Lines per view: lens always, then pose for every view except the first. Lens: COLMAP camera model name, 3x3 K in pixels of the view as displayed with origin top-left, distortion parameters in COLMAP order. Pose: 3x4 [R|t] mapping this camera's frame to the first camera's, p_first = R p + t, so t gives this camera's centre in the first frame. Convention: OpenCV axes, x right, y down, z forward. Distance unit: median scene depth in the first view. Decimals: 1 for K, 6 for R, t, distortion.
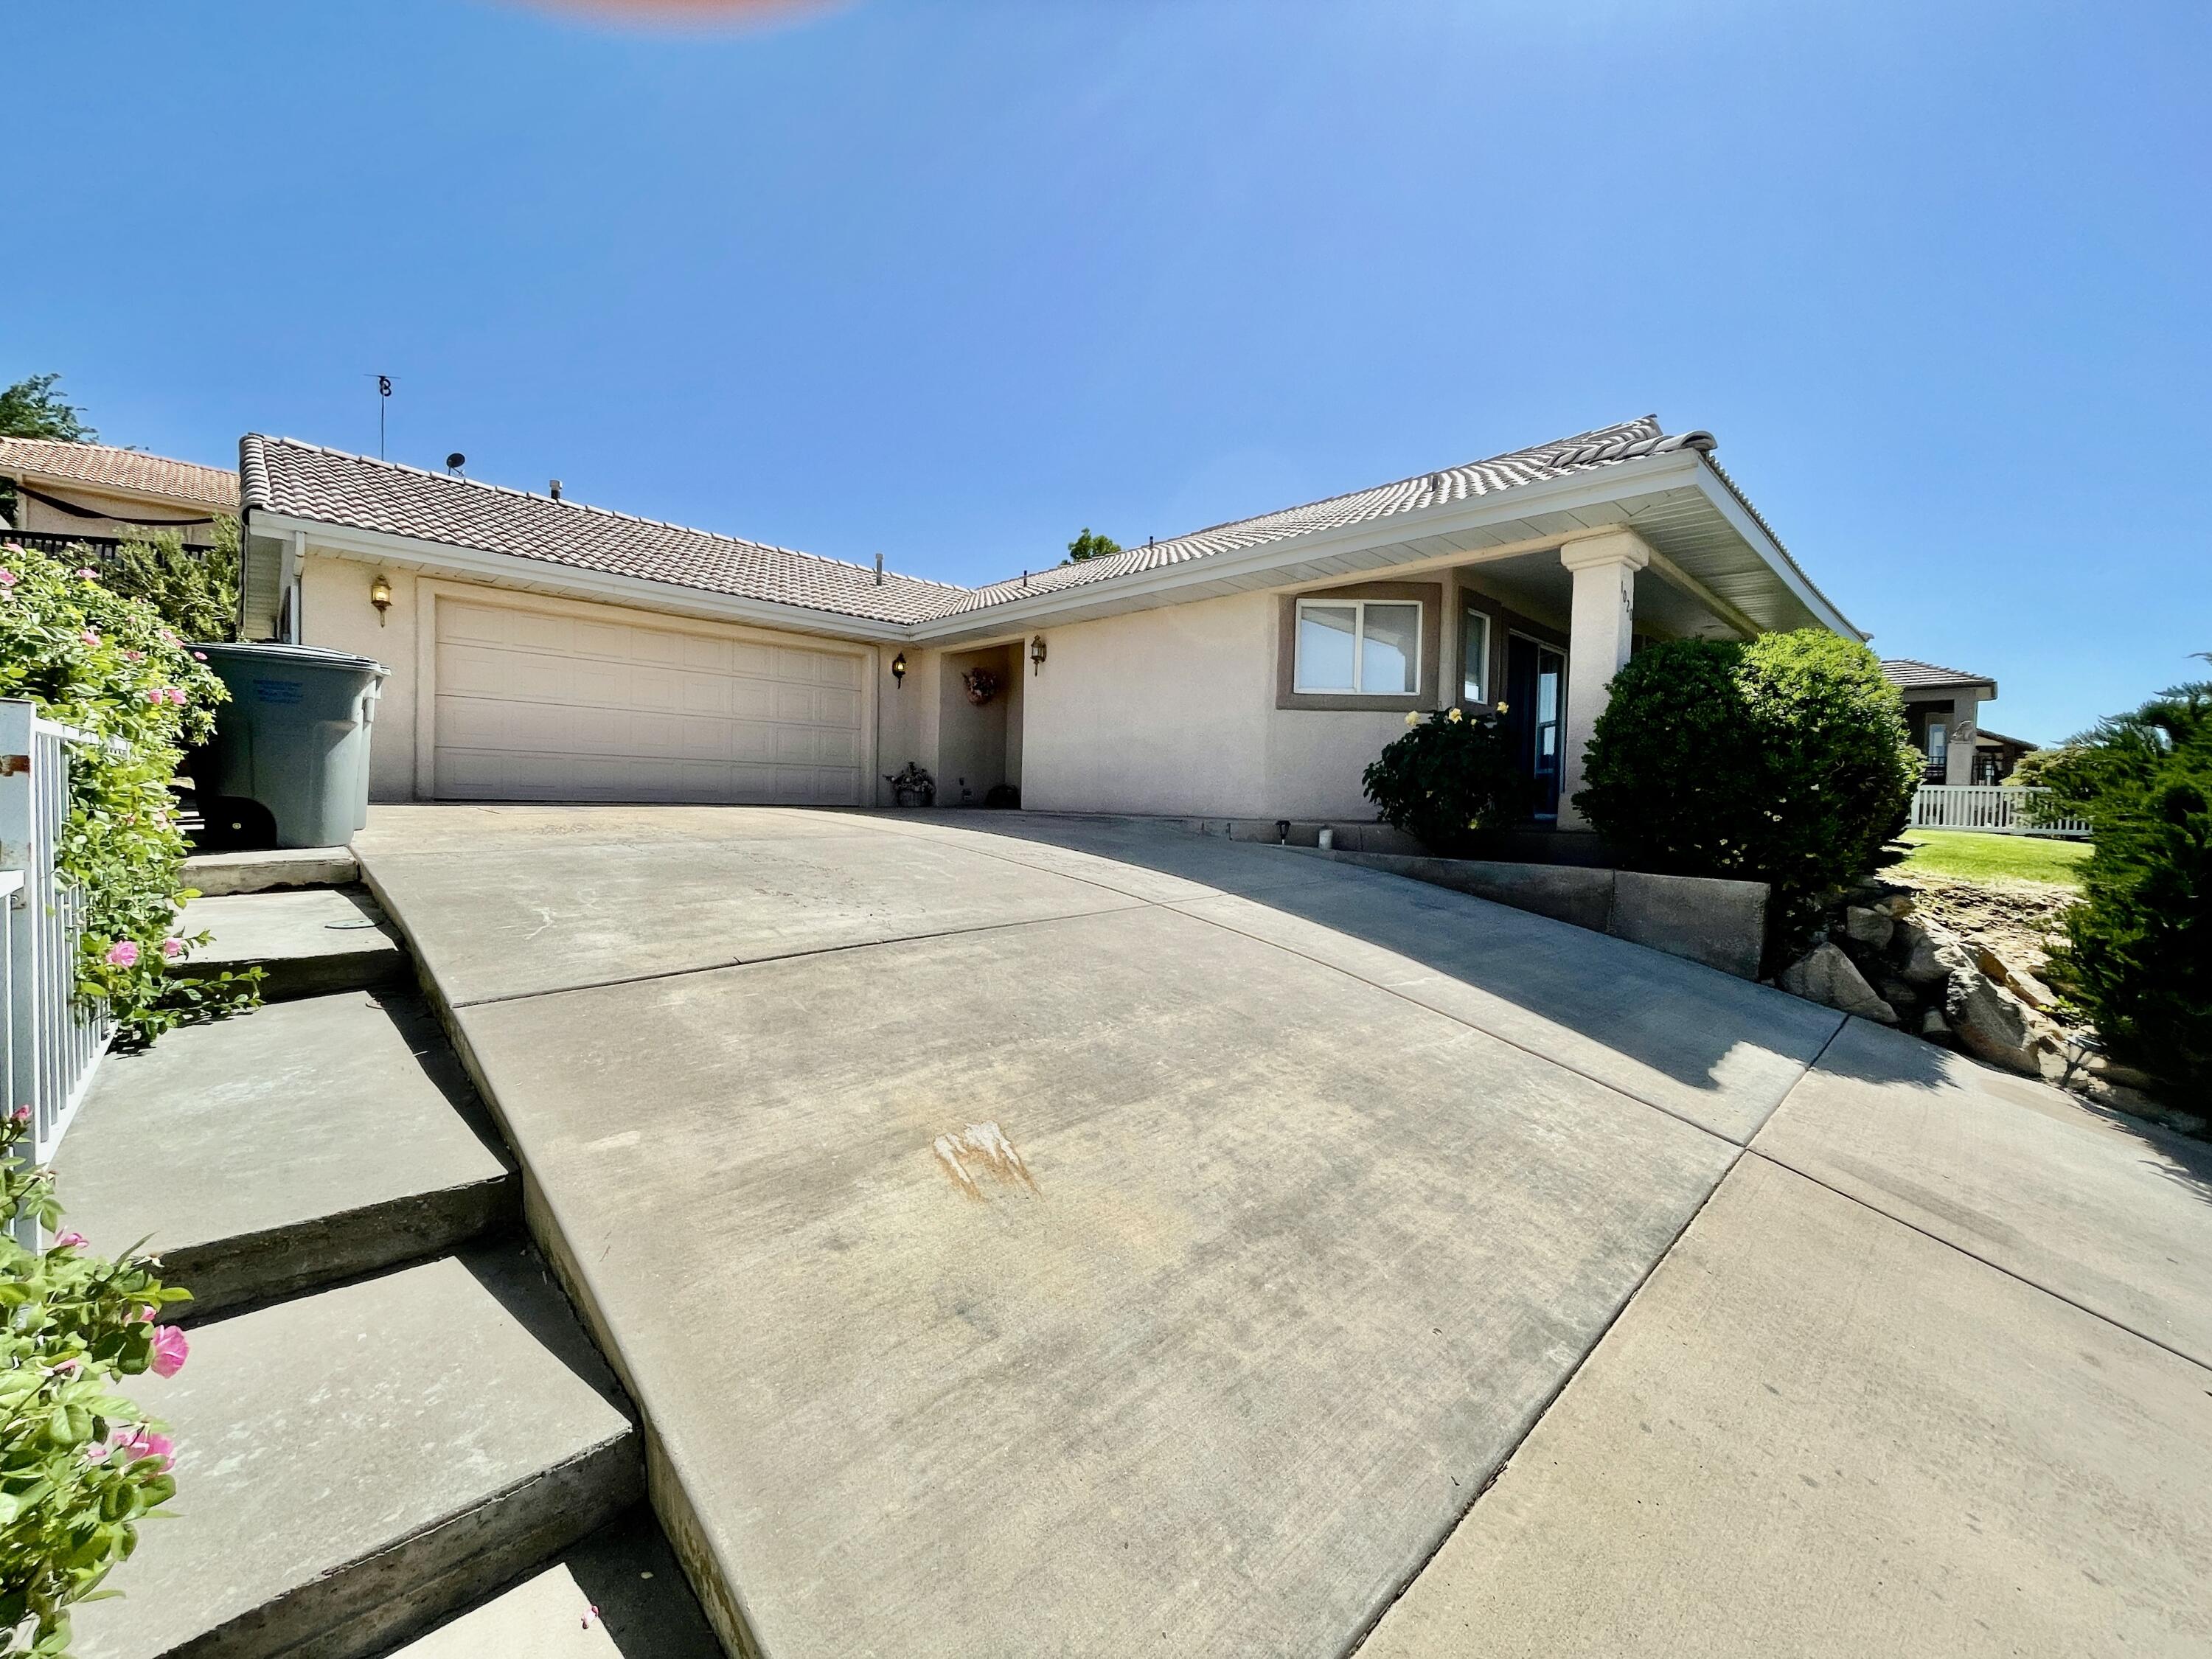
lens RADIAL K [[901.7, 0, 1106.8], [0, 901.7, 830.1], [0, 0, 1]] dist [0.000402, -0.000001]
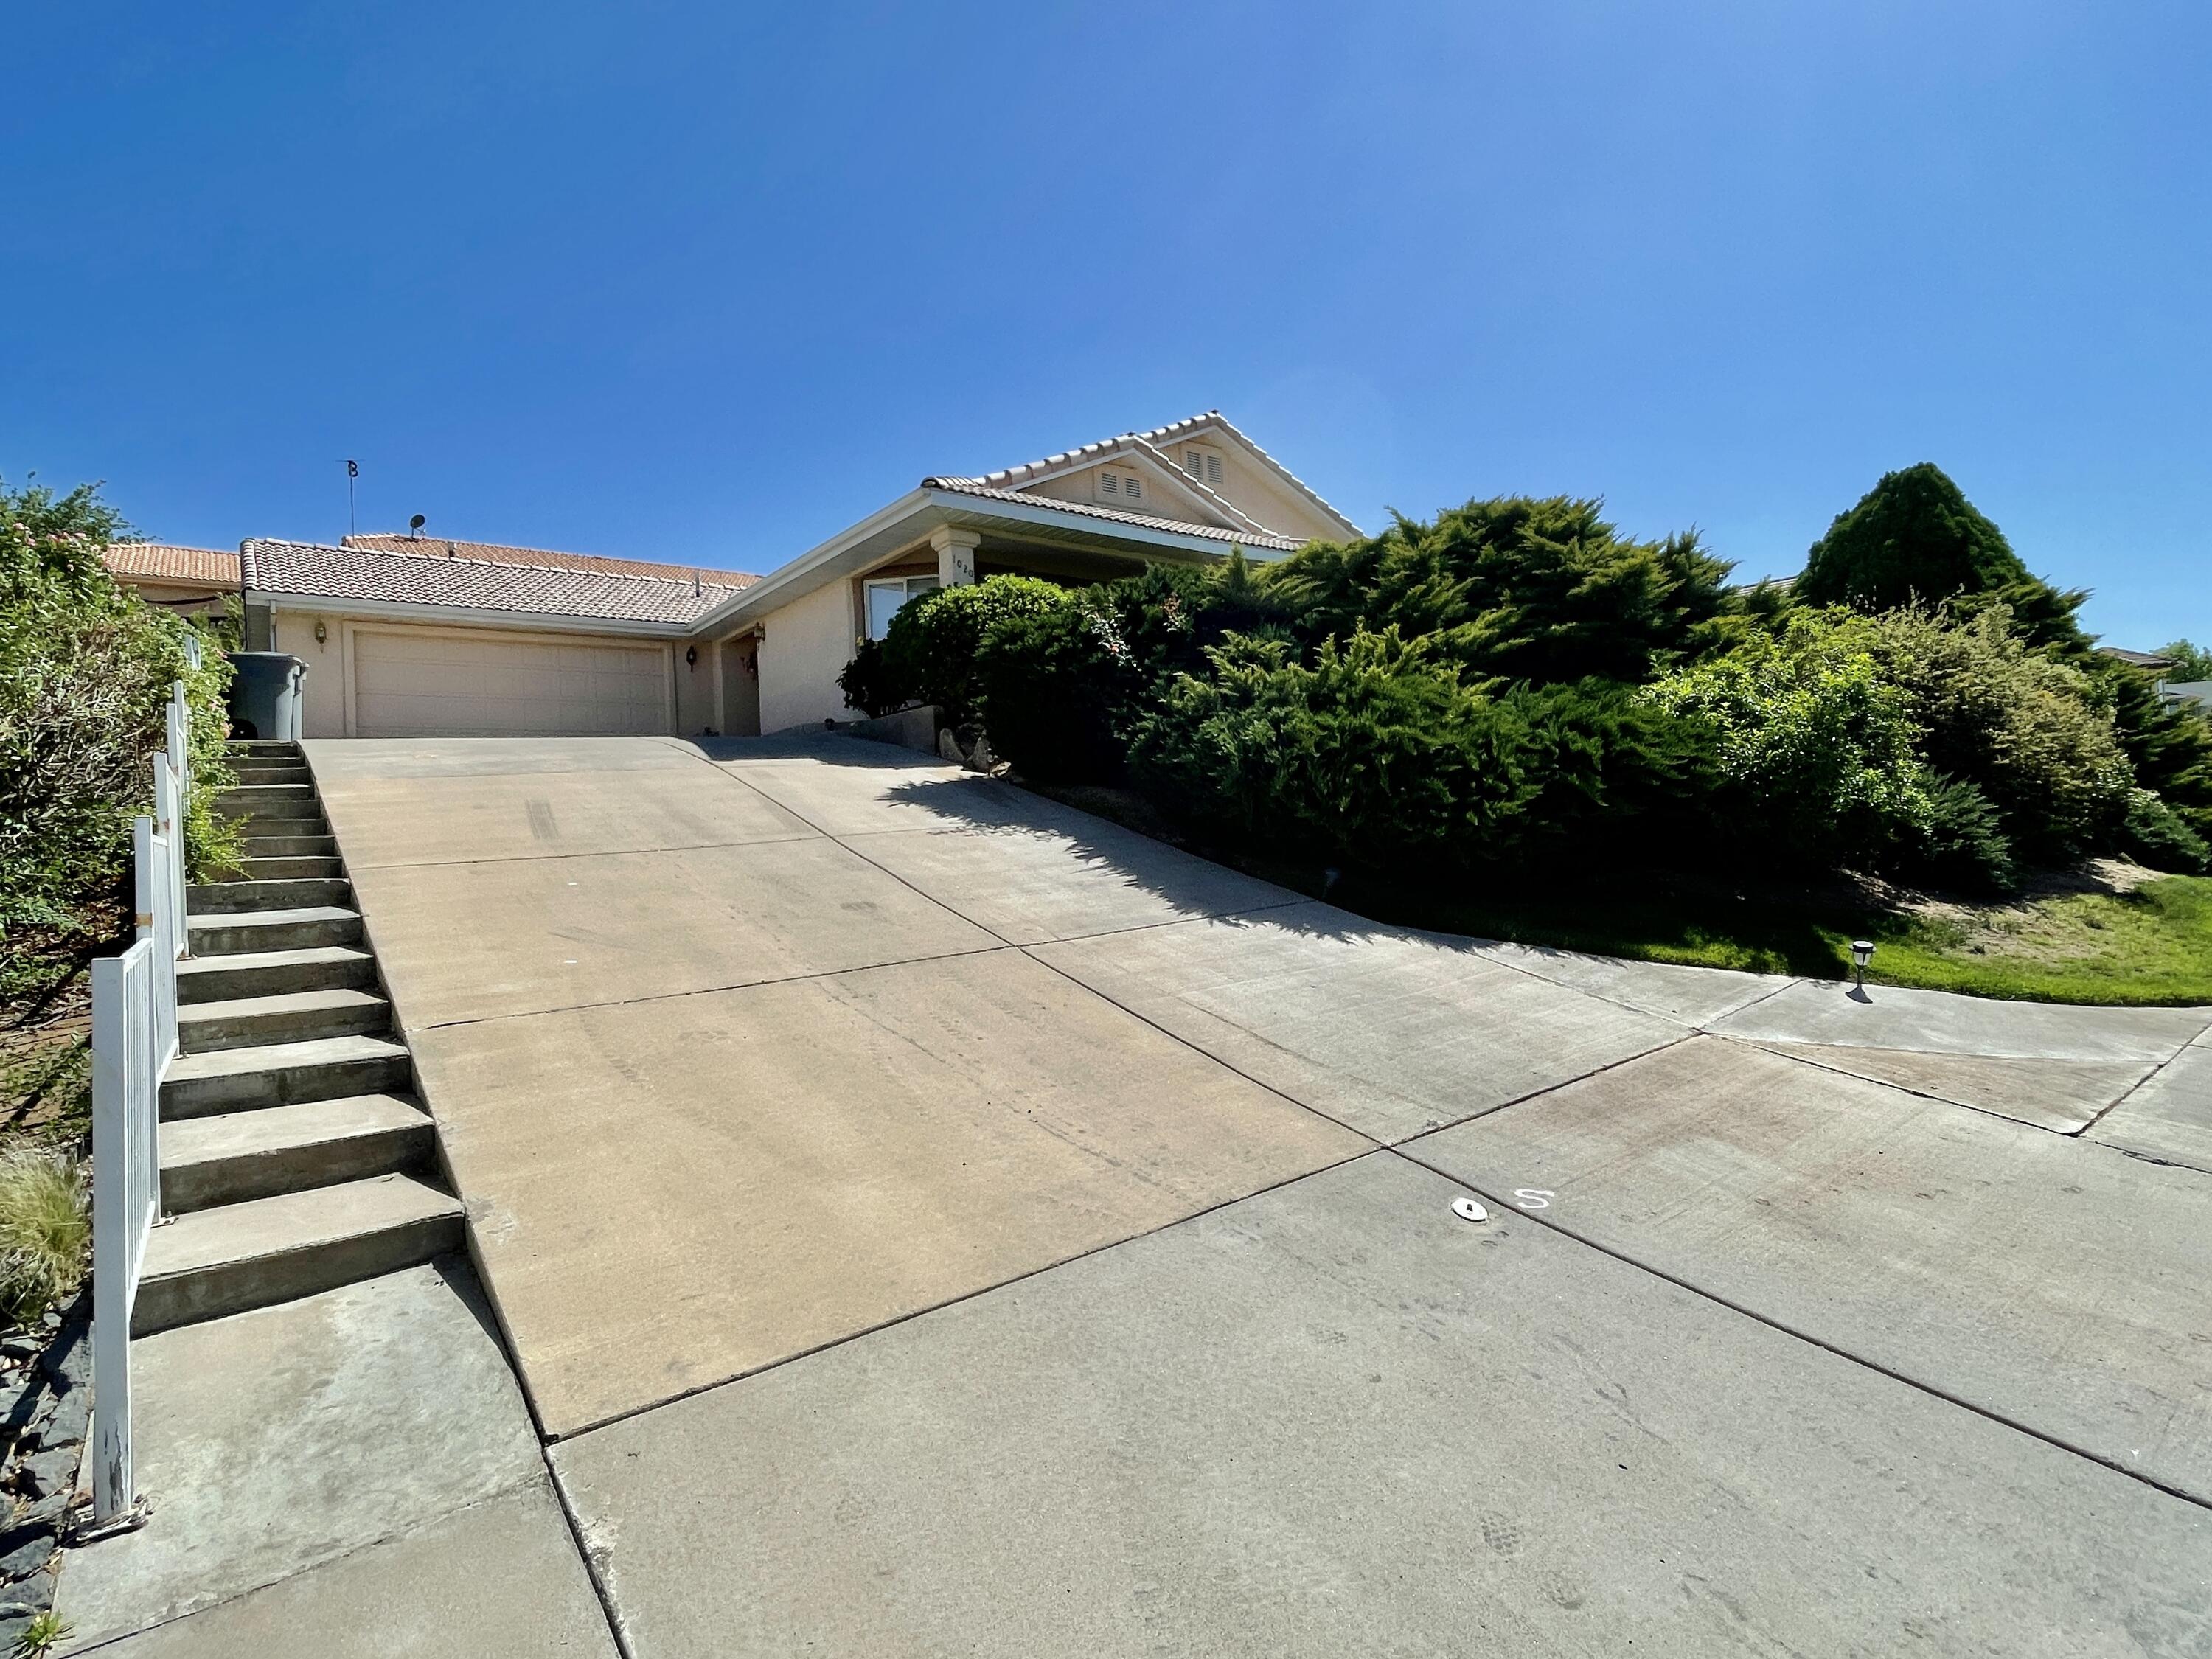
lens RADIAL K [[1115.9, 0, 1107.7], [0, 1115.9, 815.1], [0, 0, 1]] dist [0.001214, -0.000128]
pose [[0.990804, -0.075282, -0.112429, 0.763155], [0.069759, 0.996193, -0.052279, 0.256187], [0.115937, 0.043955, 0.992284, -0.778017]]
